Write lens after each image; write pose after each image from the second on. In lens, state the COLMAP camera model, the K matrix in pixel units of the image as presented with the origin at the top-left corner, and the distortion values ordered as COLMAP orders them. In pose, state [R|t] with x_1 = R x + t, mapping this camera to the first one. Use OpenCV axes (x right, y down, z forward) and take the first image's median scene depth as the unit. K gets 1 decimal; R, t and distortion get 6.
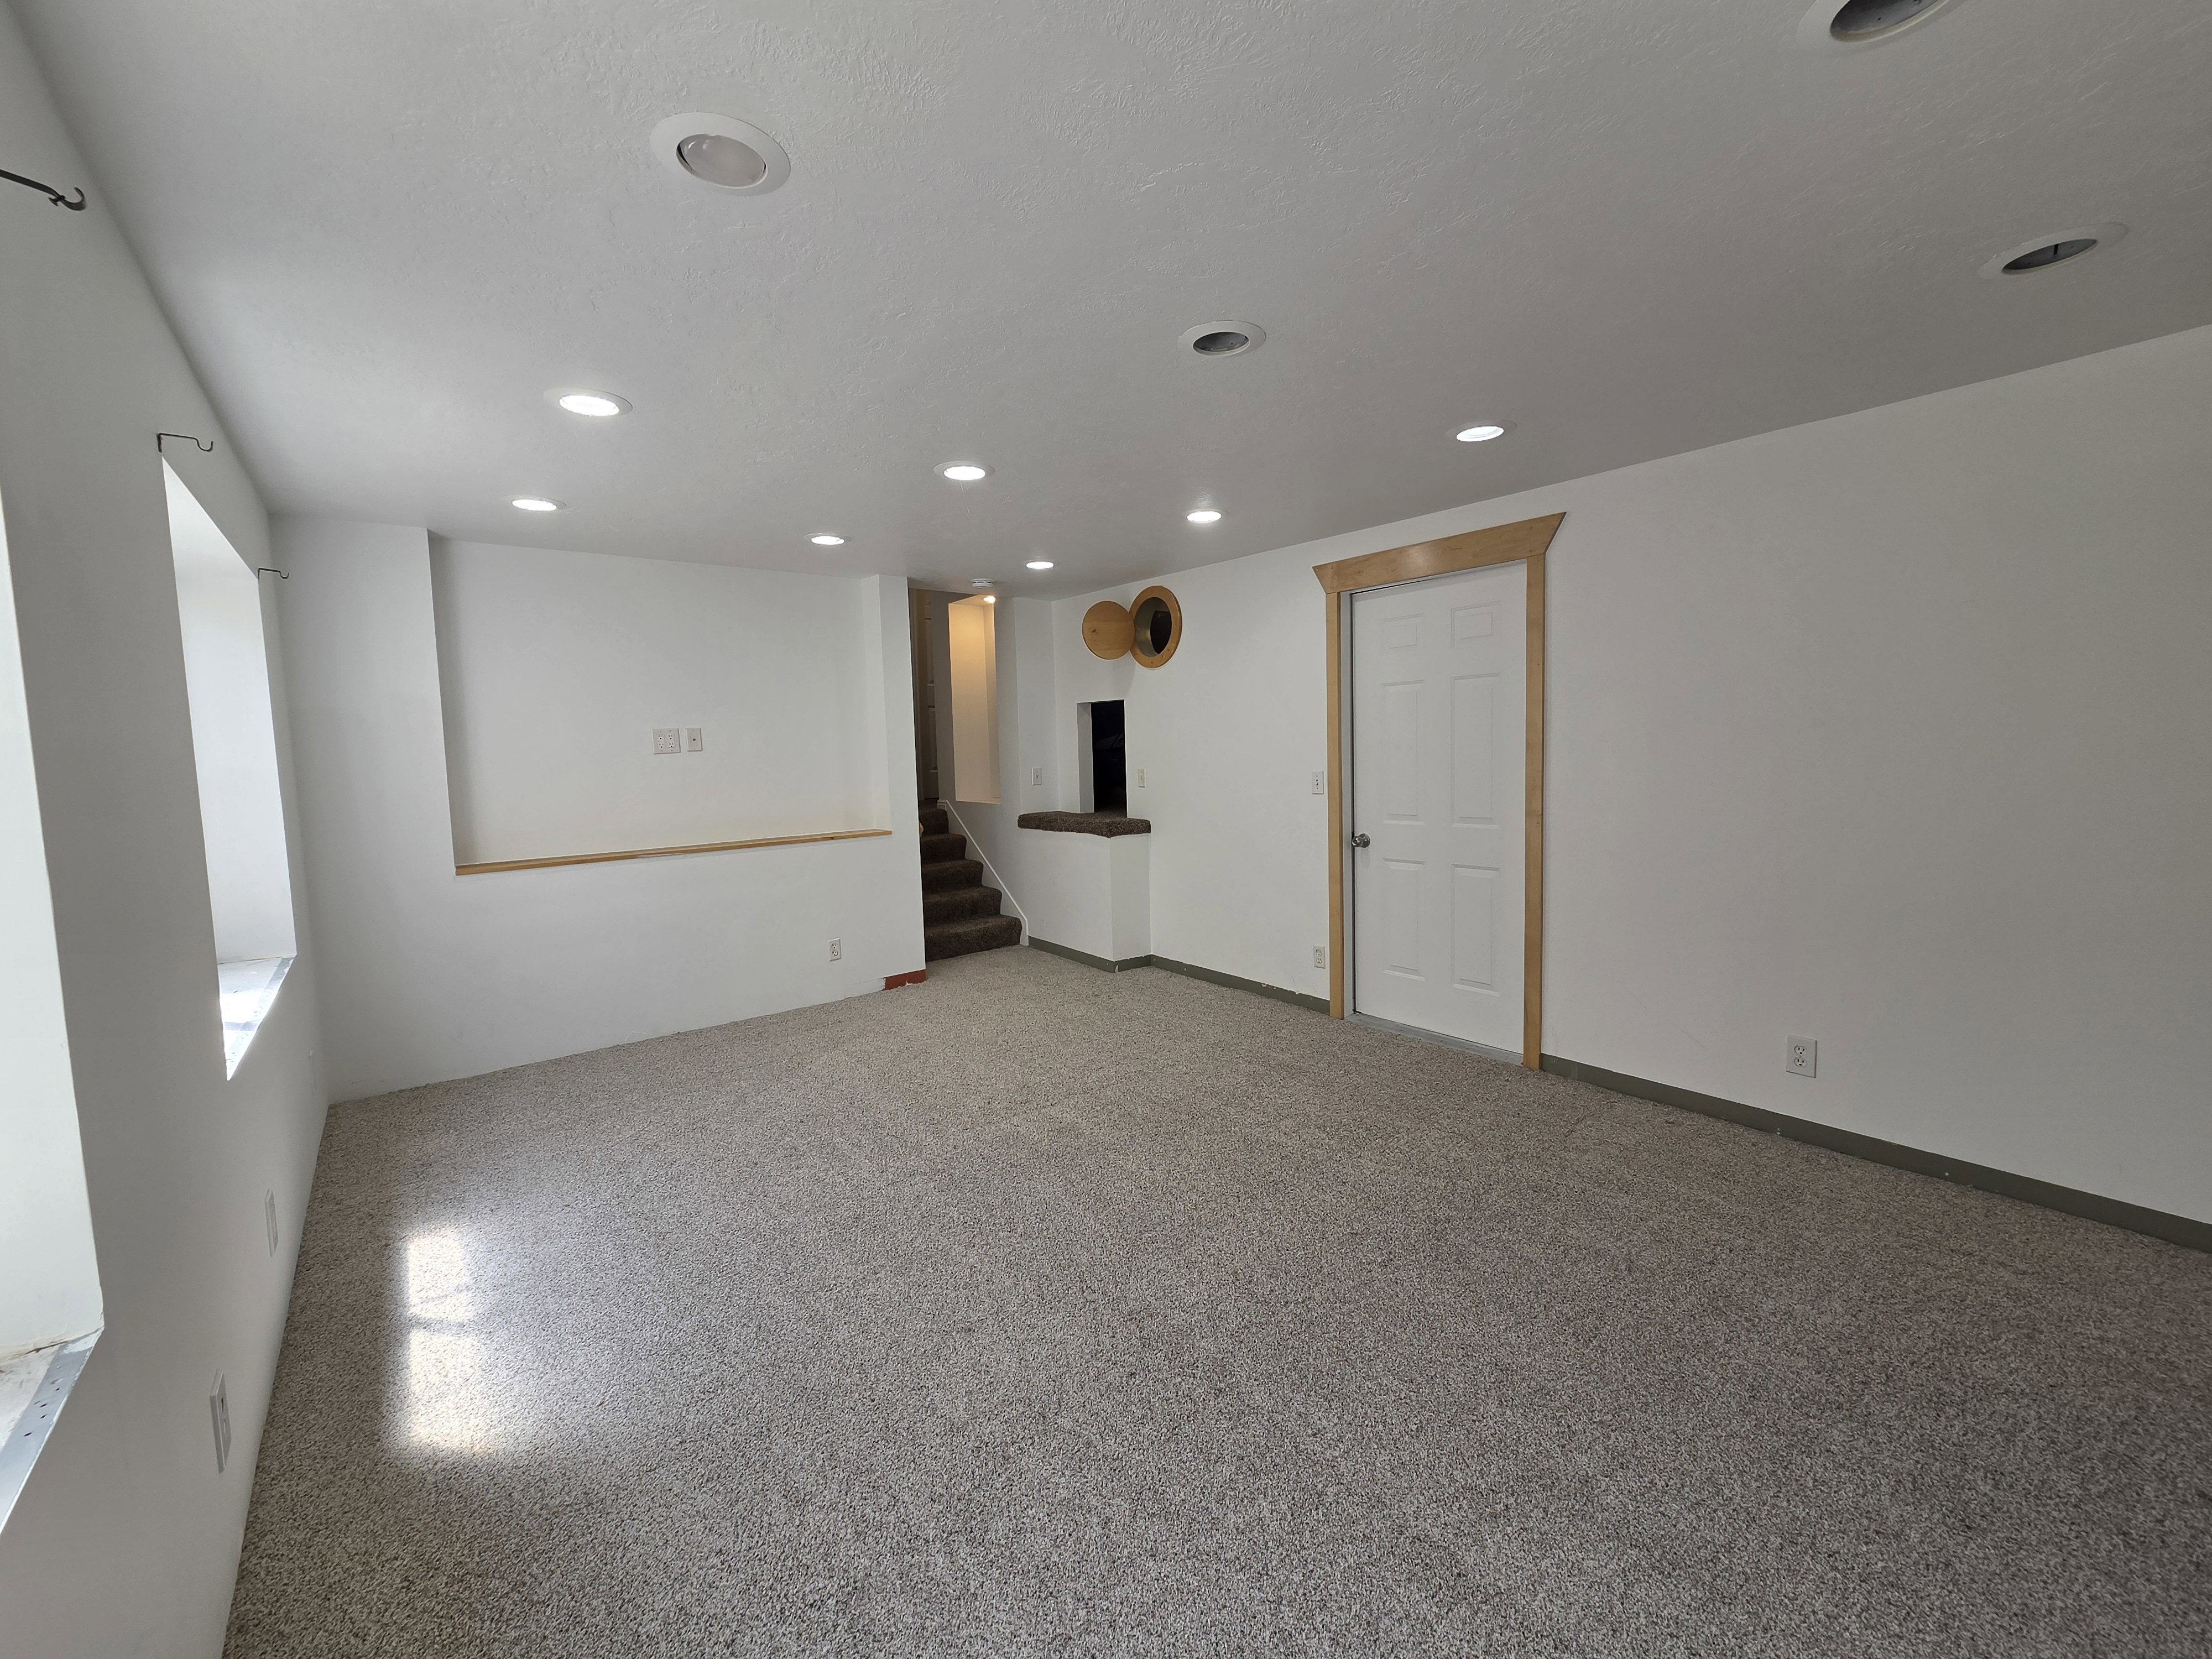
lens RADIAL K [[907.6, 0, 1103.8], [0, 907.6, 817.2], [0, 0, 1]] dist [0.000504, -0.000096]
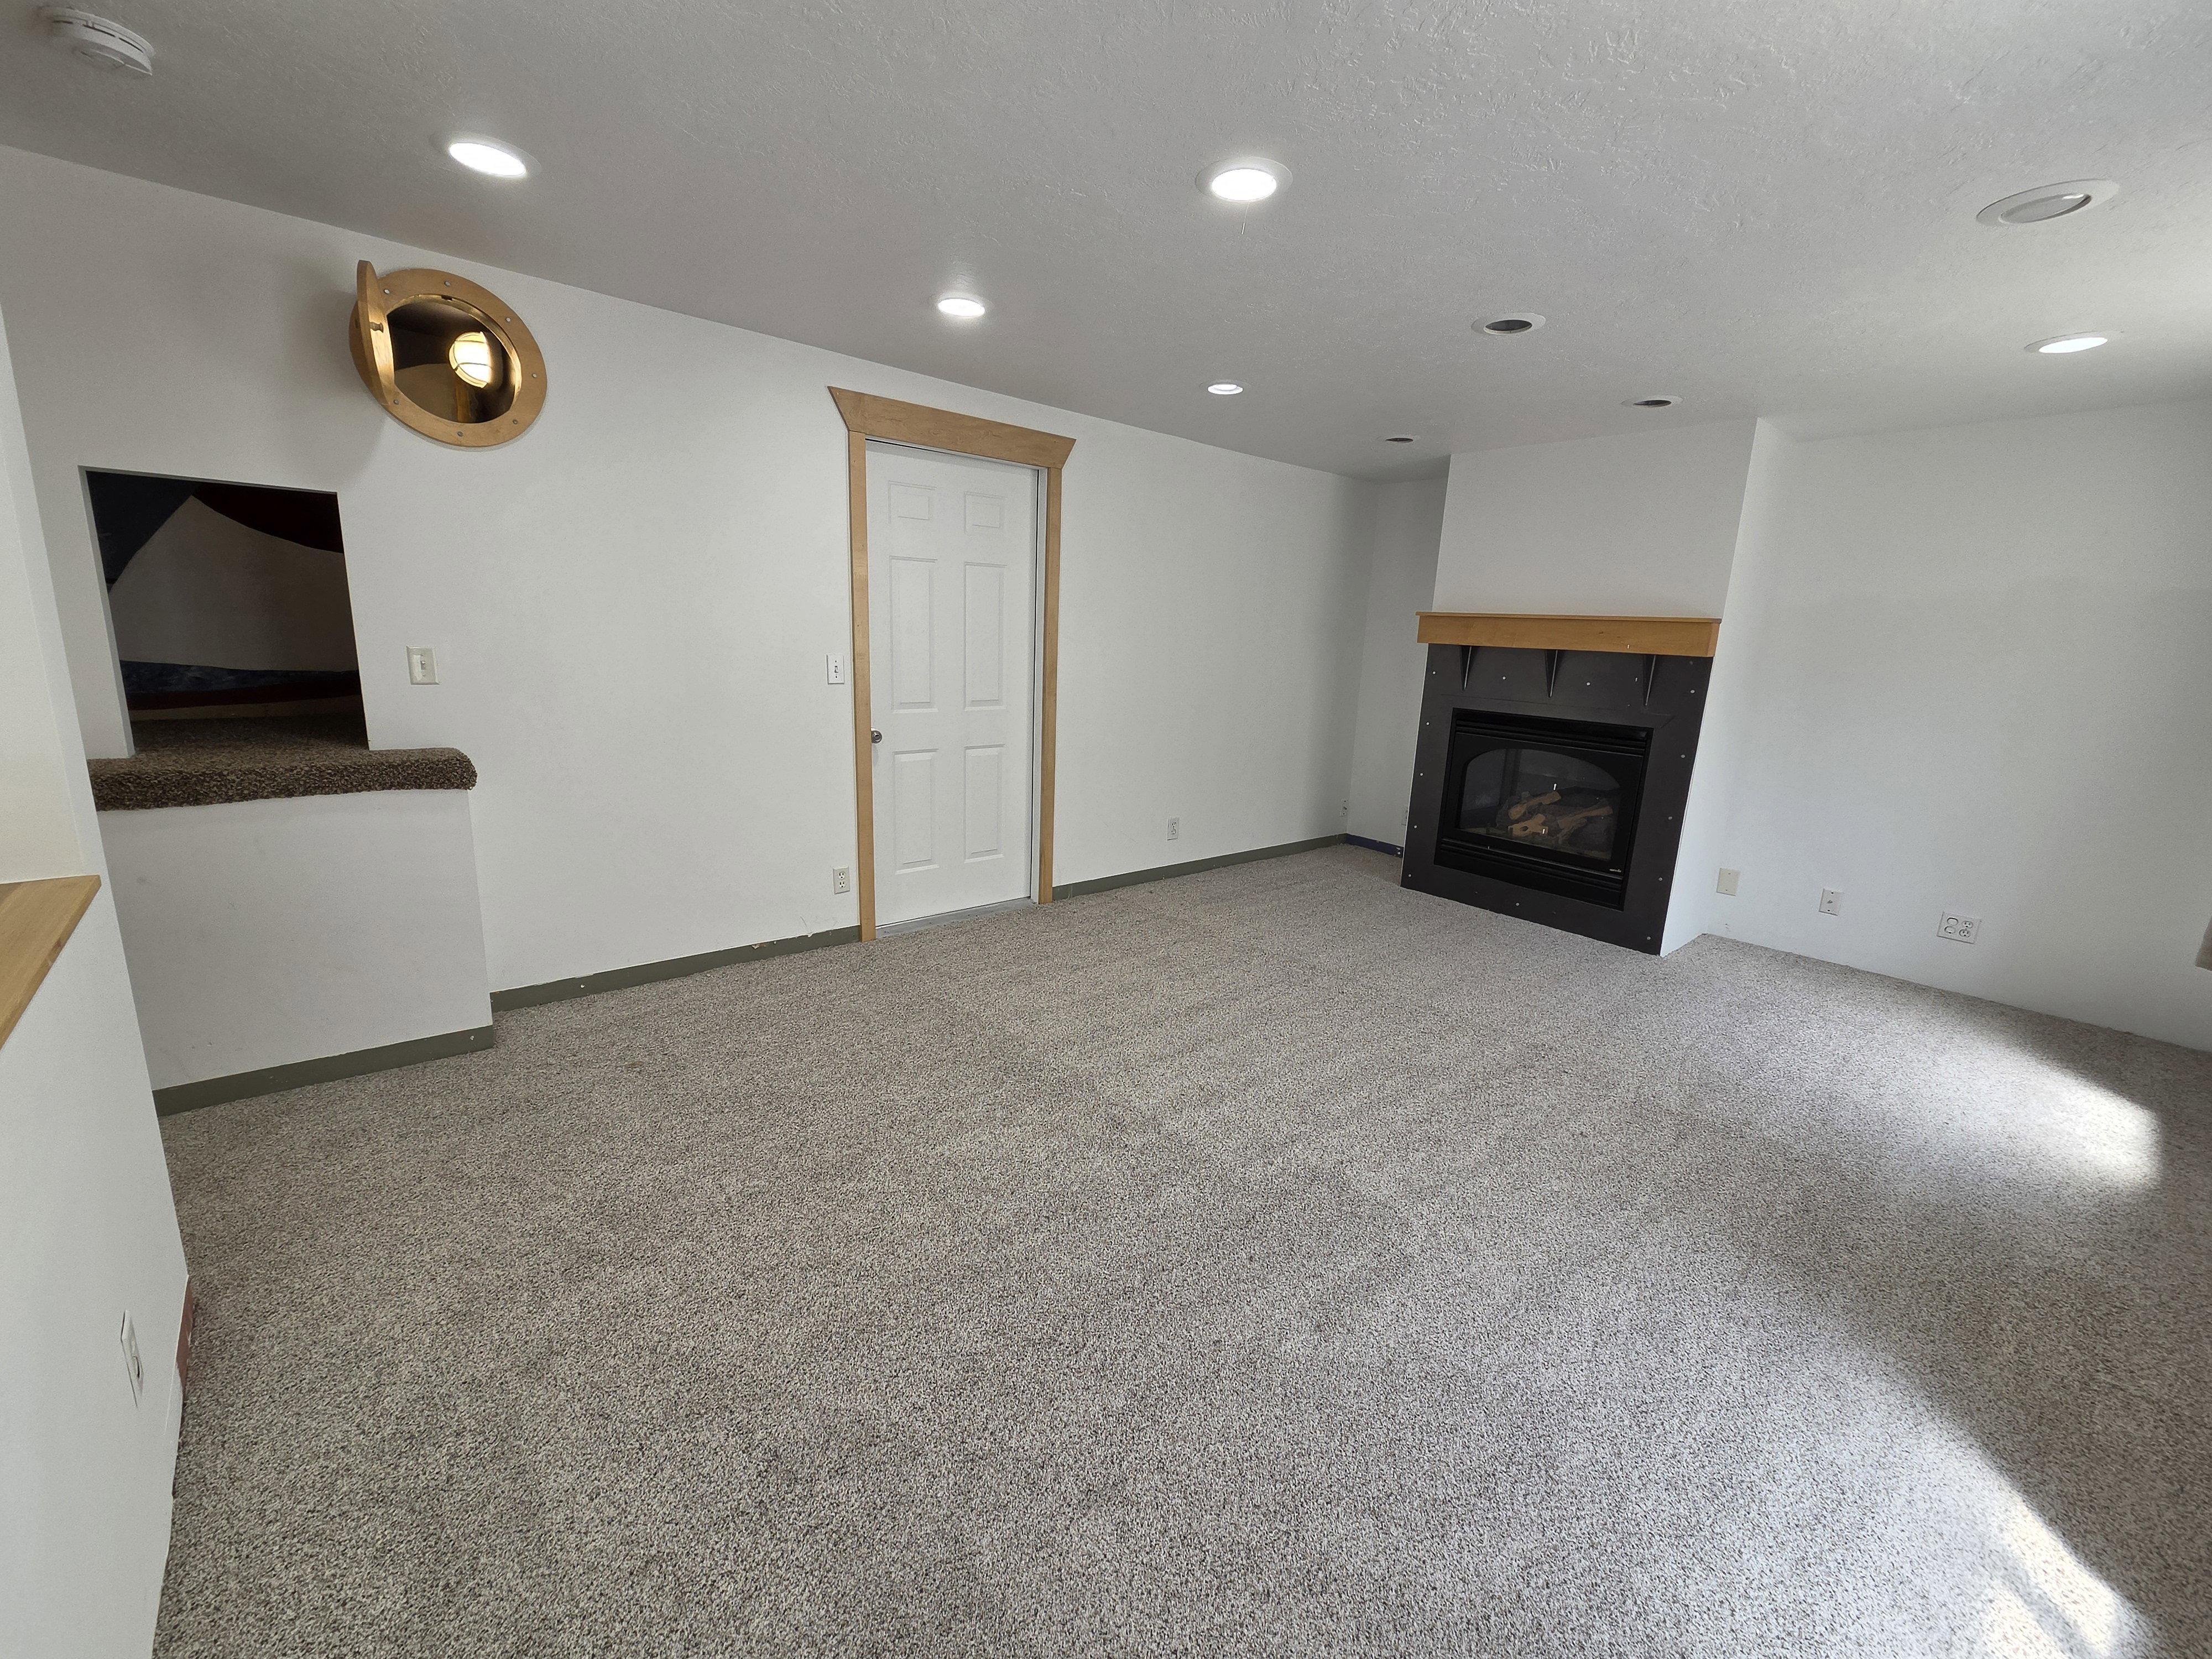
lens RADIAL K [[907.6, 0, 1103.8], [0, 907.6, 817.2], [0, 0, 1]] dist [0.000504, -0.000096]
pose [[-0.041809, -0.176569, 0.983400, -0.620935], [0.042055, 0.983077, 0.178299, -0.045002], [-0.998240, 0.048812, -0.033676, 0.830827]]
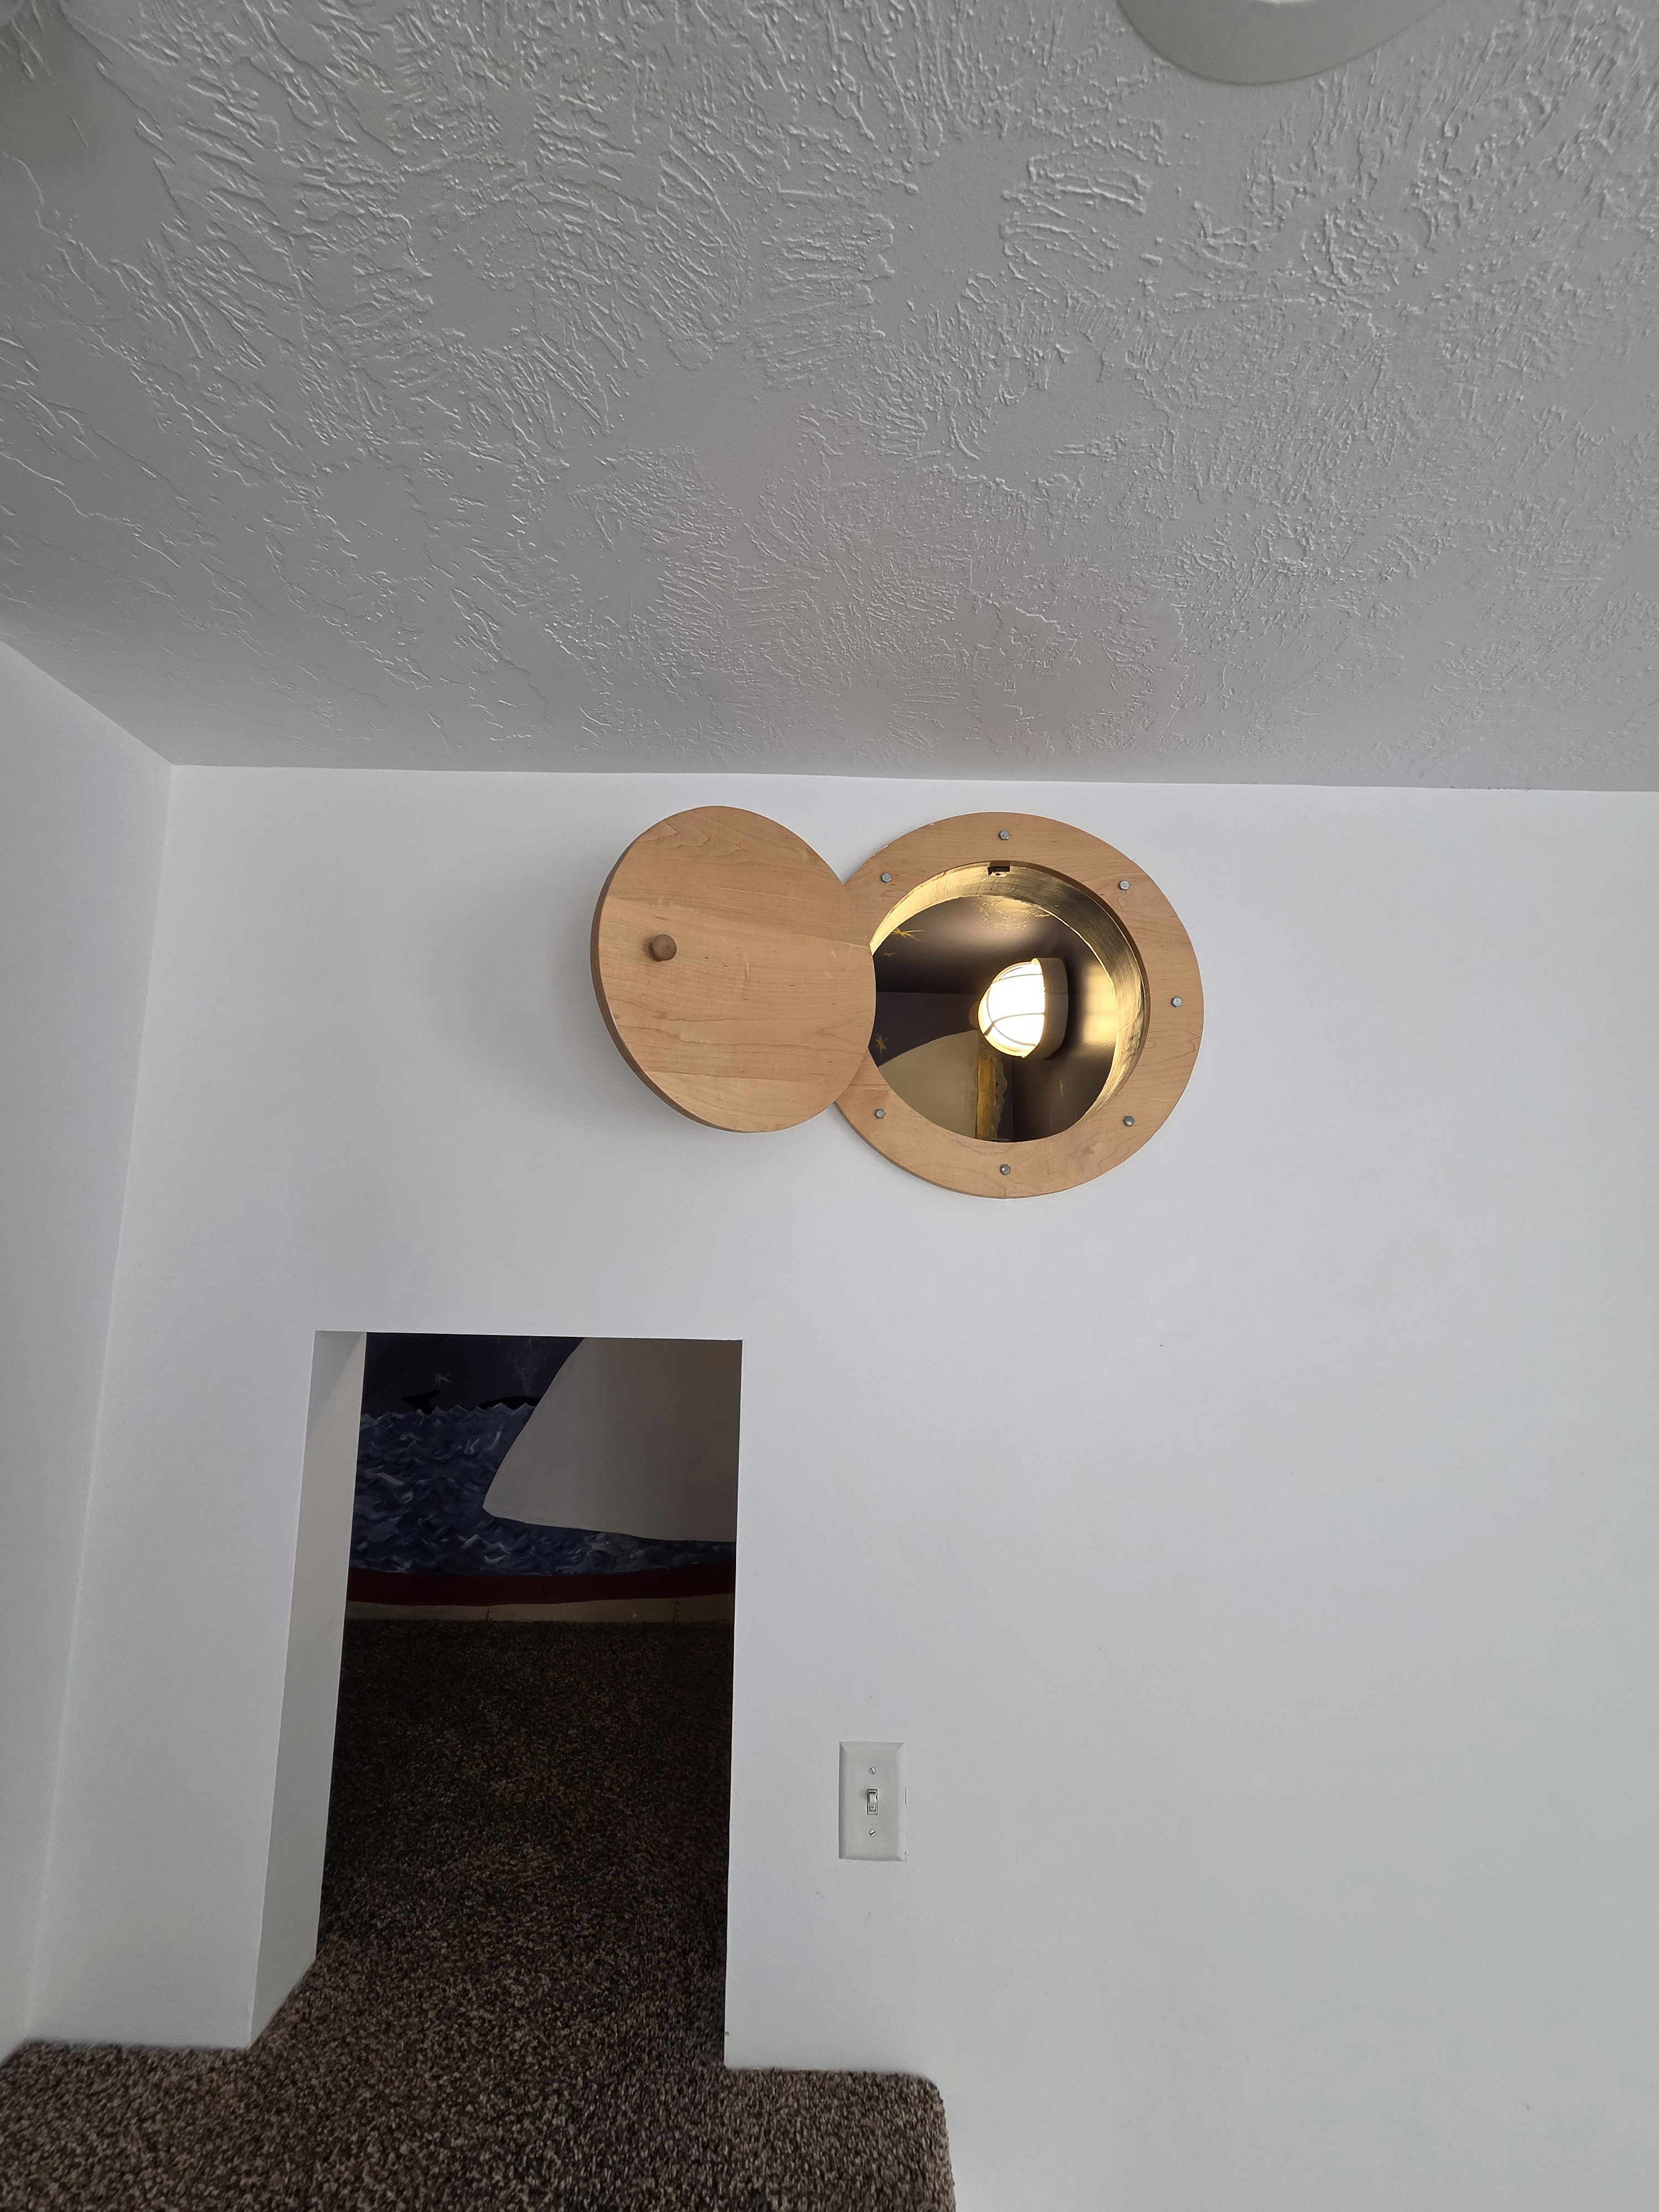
lens RADIAL K [[907.6, 0, 829.5], [0, 907.6, 1106.0], [0, 0, 1]] dist [0.000504, -0.000096]
pose [[0.634885, 0.139735, 0.759865, -0.153664], [0.028278, 0.978647, -0.203594, -0.181505], [-0.772089, 0.150746, 0.617377, 1.125755]]
